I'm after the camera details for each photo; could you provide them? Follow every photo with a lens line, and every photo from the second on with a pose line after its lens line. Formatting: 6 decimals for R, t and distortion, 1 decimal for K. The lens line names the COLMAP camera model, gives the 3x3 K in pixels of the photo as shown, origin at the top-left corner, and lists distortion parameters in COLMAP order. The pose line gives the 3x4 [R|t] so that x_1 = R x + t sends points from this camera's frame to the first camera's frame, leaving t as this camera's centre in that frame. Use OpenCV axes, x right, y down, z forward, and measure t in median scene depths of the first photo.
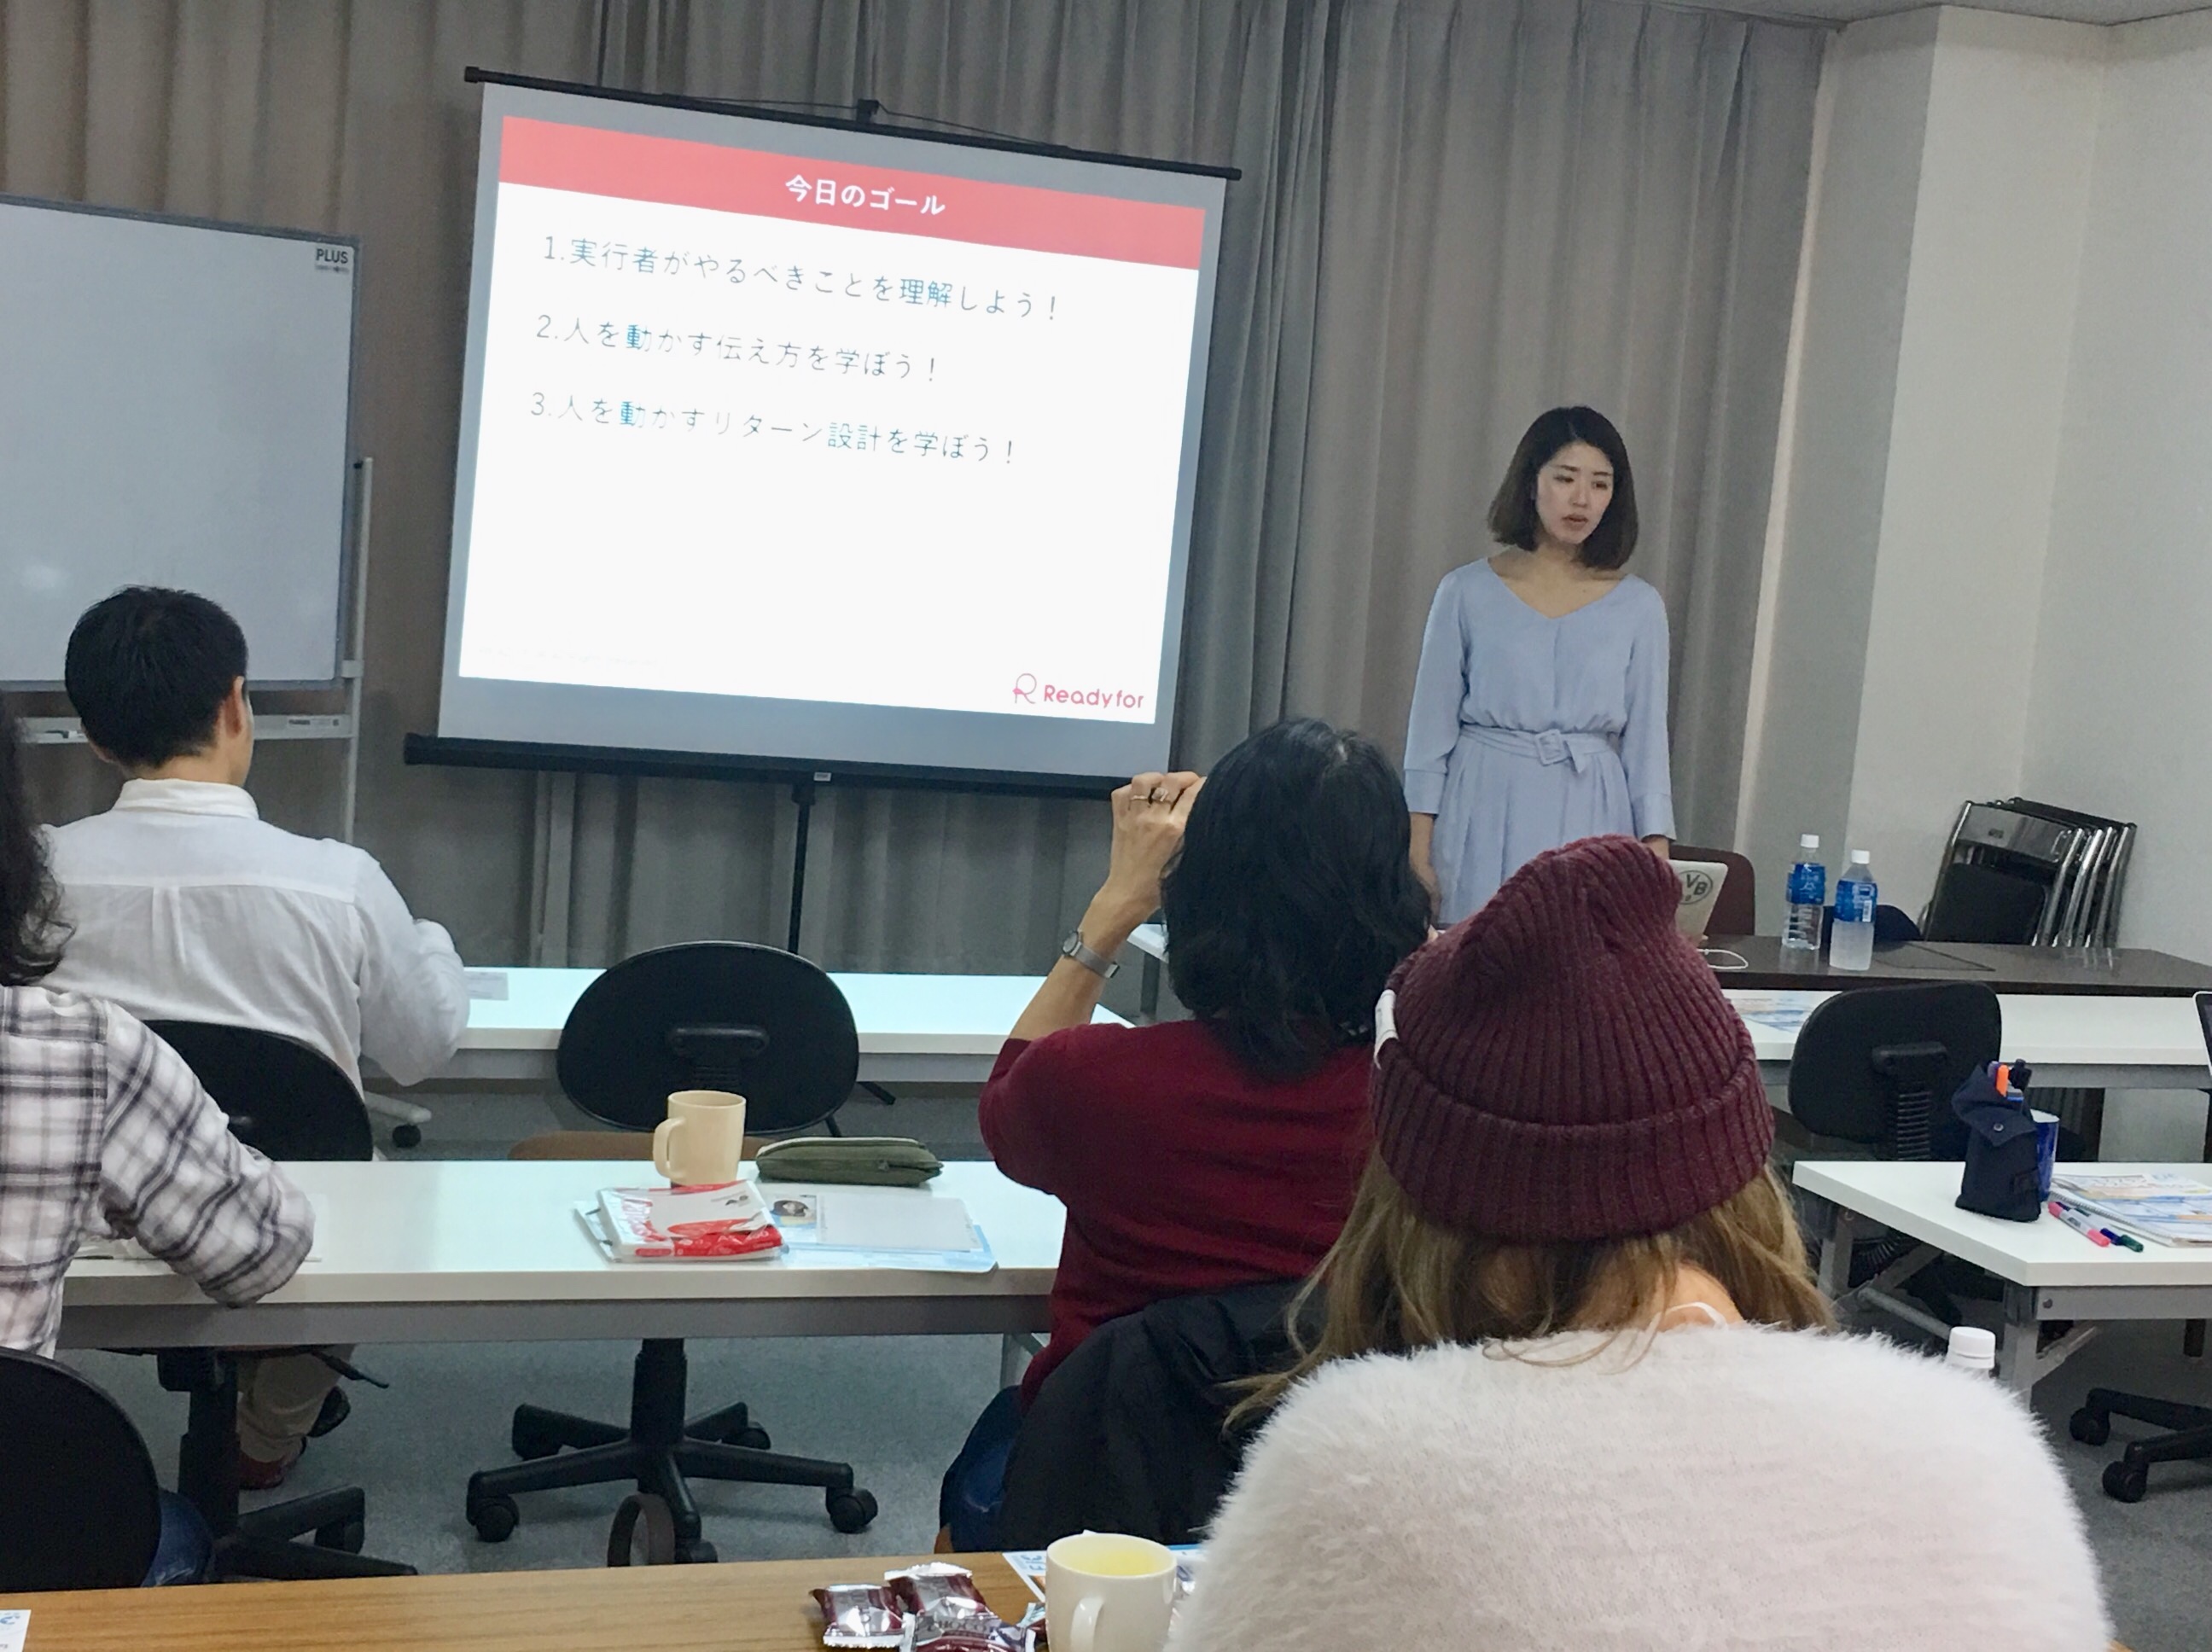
lens RADIAL K [[3050.8, 0, 1106.0], [0, 3050.8, 826.0], [0, 0, 1]] dist [0.019940, 0.031421]
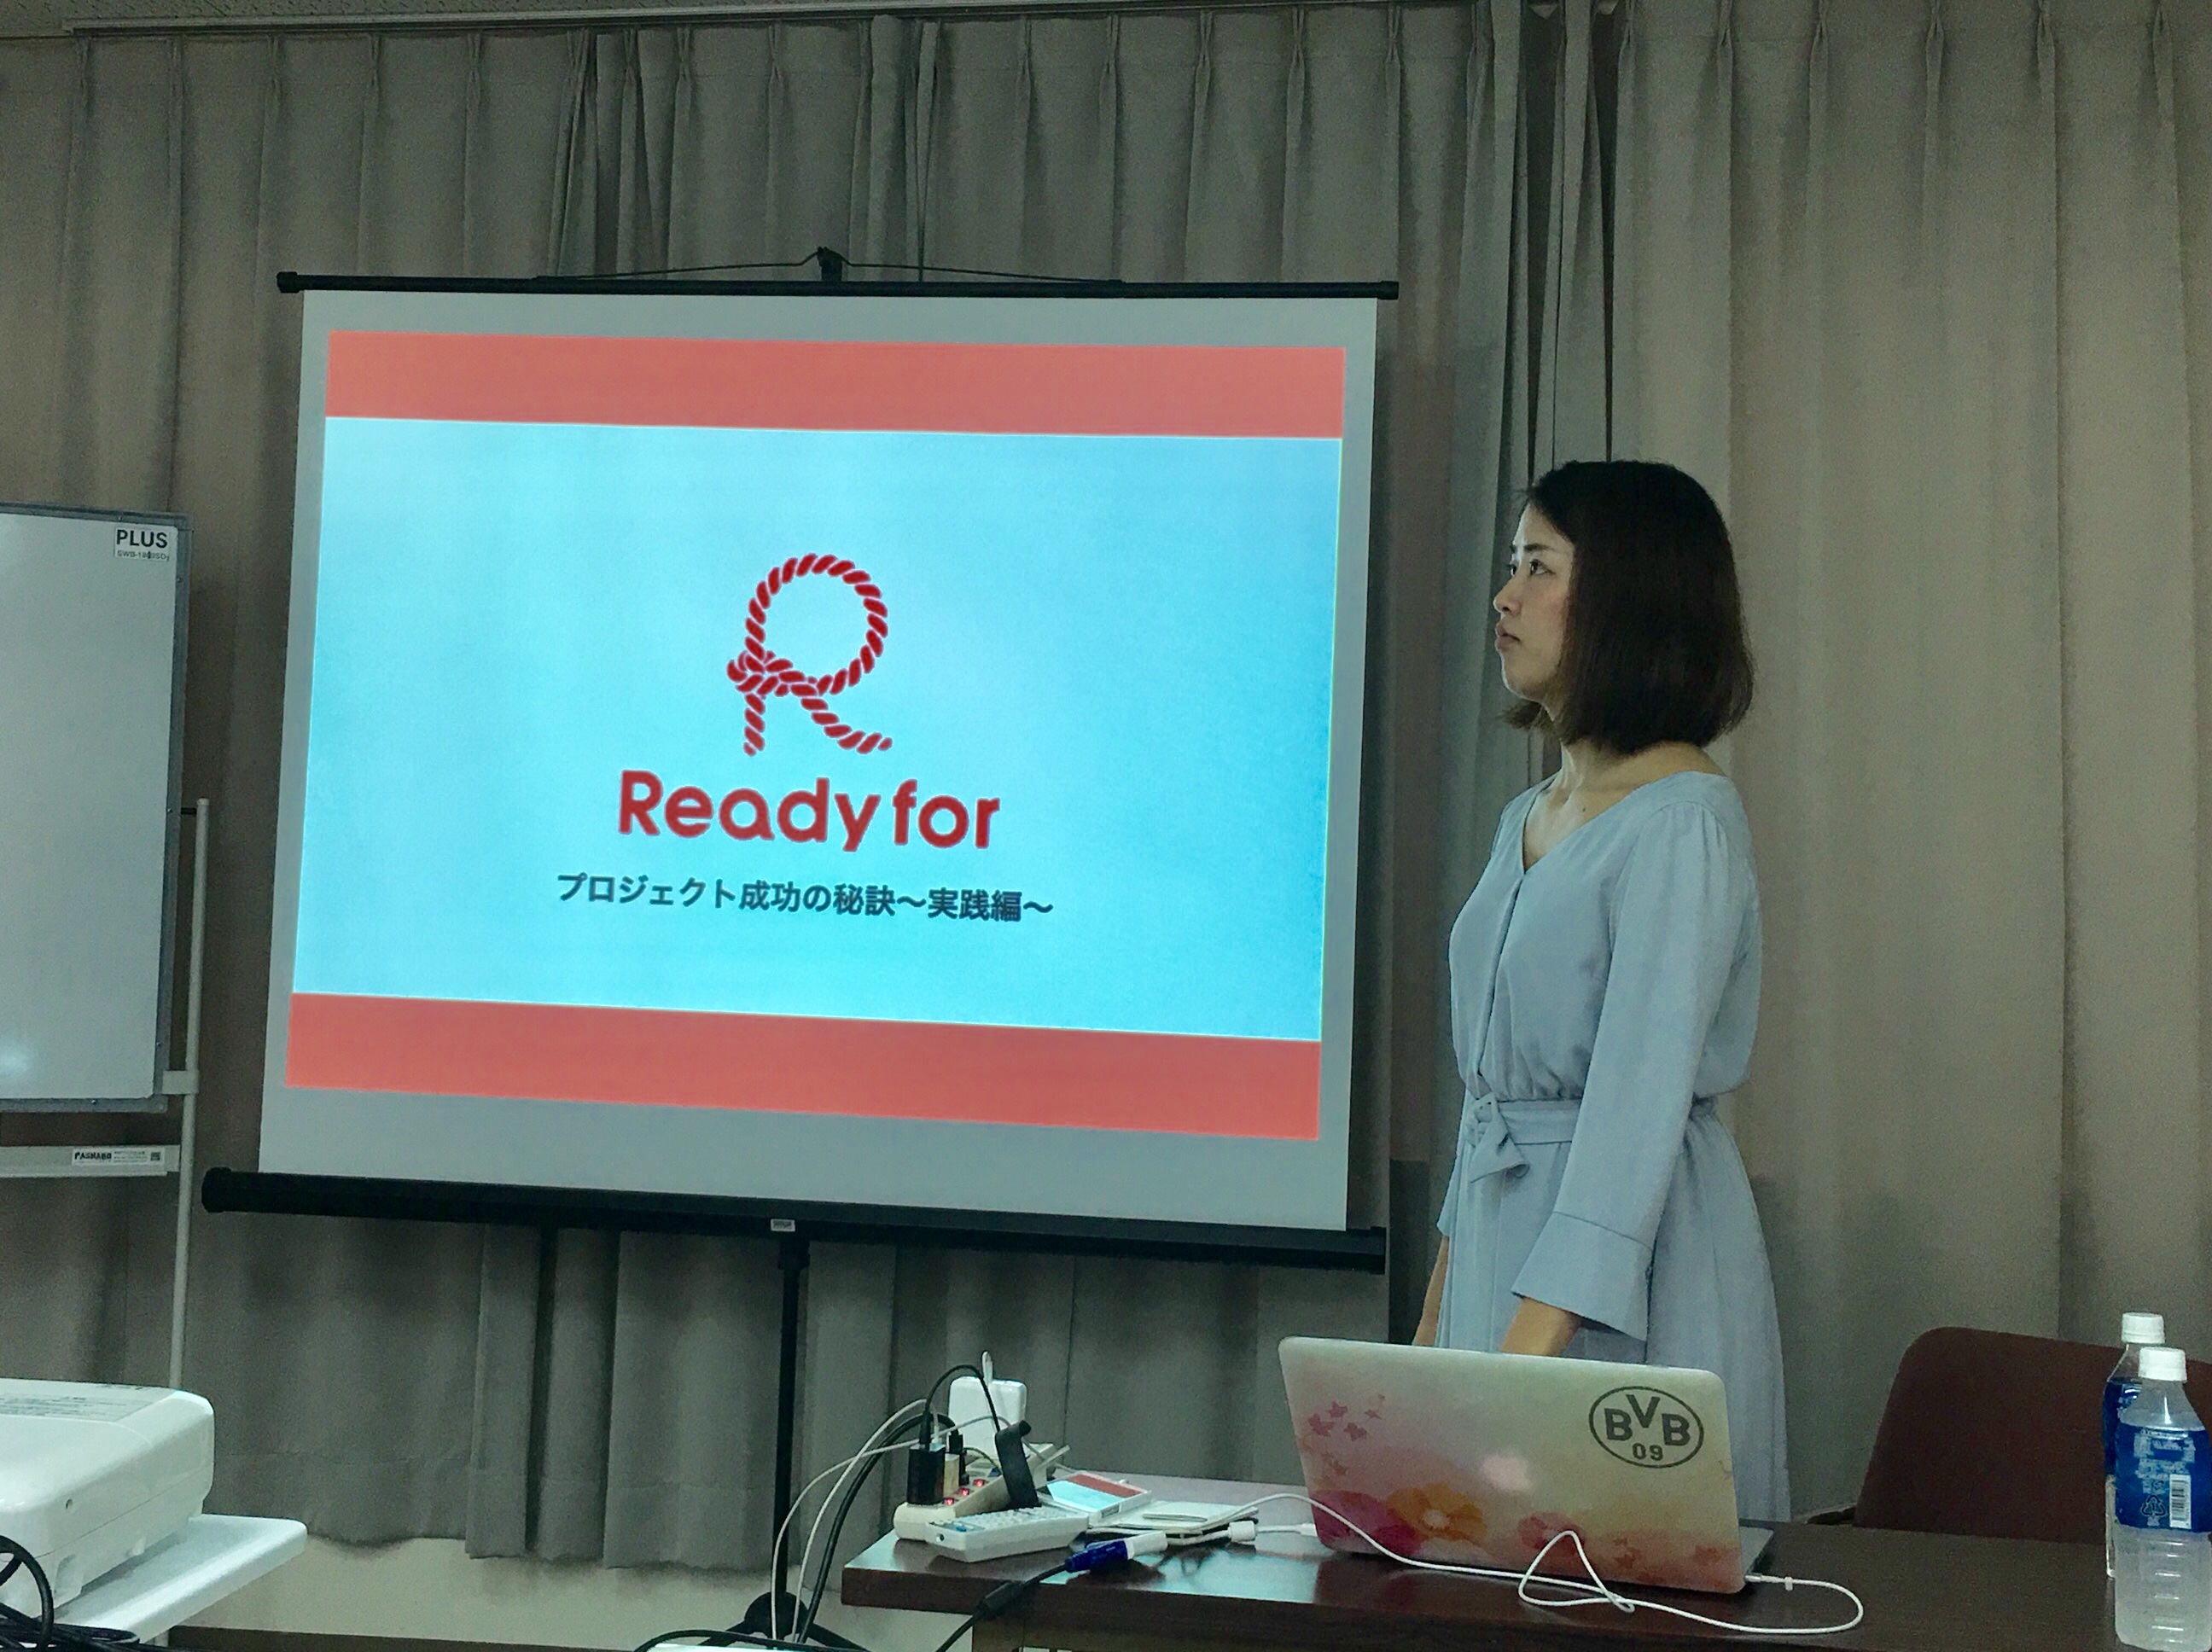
lens RADIAL K [[2662.3, 0, 1106.0], [0, 2662.3, 826.0], [0, 0, 1]] dist [0.003866, 0.034836]
pose [[0.890877, -0.077205, -0.447635, 0.247889], [-0.008774, 0.982342, -0.186889, 0.006220], [0.454159, 0.170423, 0.874469, 0.526615]]
